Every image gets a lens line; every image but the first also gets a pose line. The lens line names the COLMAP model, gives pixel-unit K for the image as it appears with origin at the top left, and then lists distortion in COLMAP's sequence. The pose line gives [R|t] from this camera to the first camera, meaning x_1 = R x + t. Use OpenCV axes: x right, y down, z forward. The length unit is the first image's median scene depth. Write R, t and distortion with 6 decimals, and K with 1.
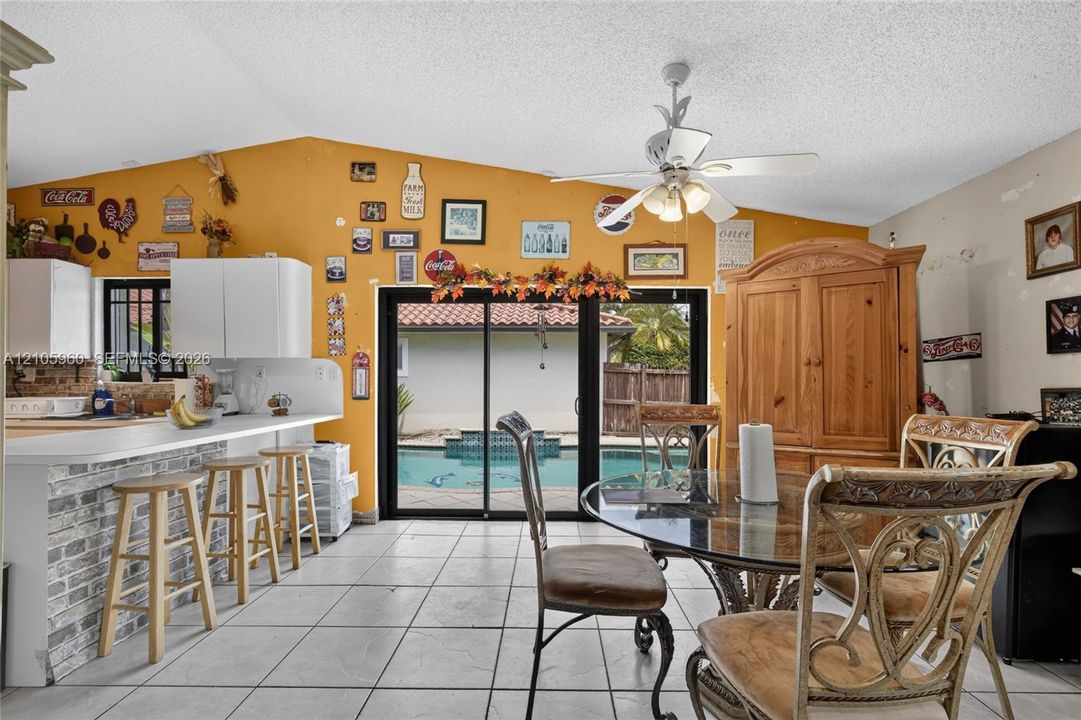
lens RADIAL K [[479.0, 0, 546.4], [0, 479.0, 378.3], [0, 0, 1]] dist [-0.017967, 0.005327]
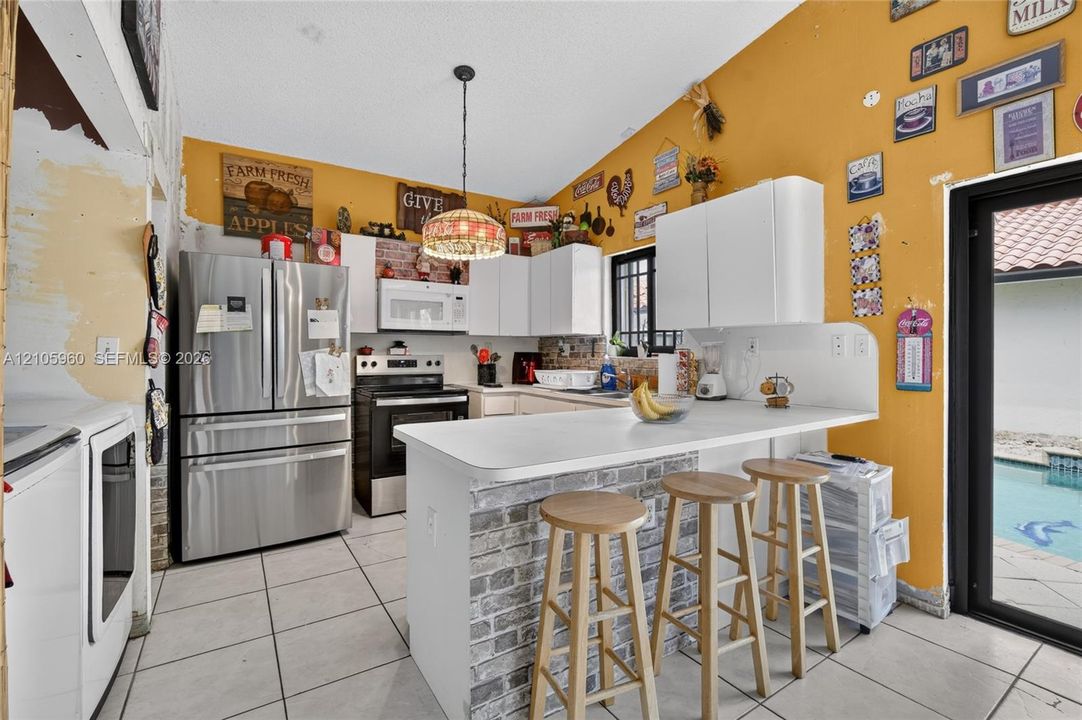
lens RADIAL K [[472.1, 0, 544.8], [0, 472.1, 353.3], [0, 0, 1]] dist [-0.014701, 0.003924]
pose [[0.555515, 0.001403, -0.831506, -0.167284], [0.000122, 0.999998, 0.001768, -0.001520], [0.831507, -0.001083, 0.555514, 0.319706]]
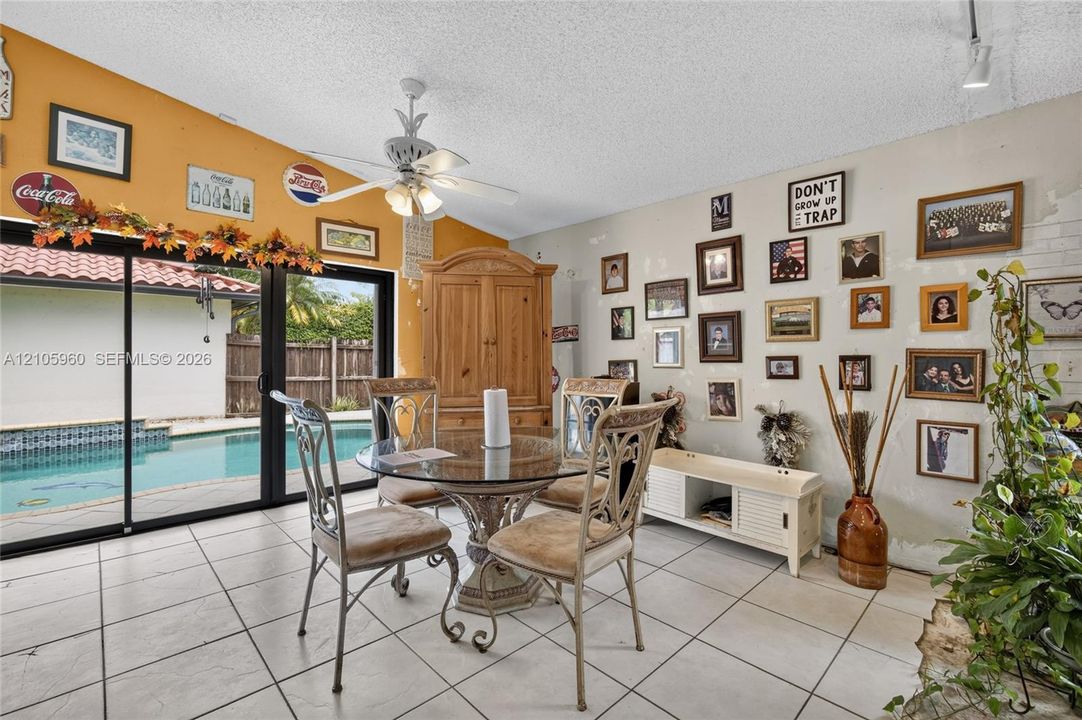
lens RADIAL K [[472.1, 0, 544.8], [0, 472.1, 353.3], [0, 0, 1]] dist [-0.014701, 0.003924]
pose [[0.711477, 0.001461, 0.702708, -0.183707], [-0.003370, 0.999993, 0.001333, -0.003458], [-0.702701, -0.003317, 0.711477, -0.018029]]
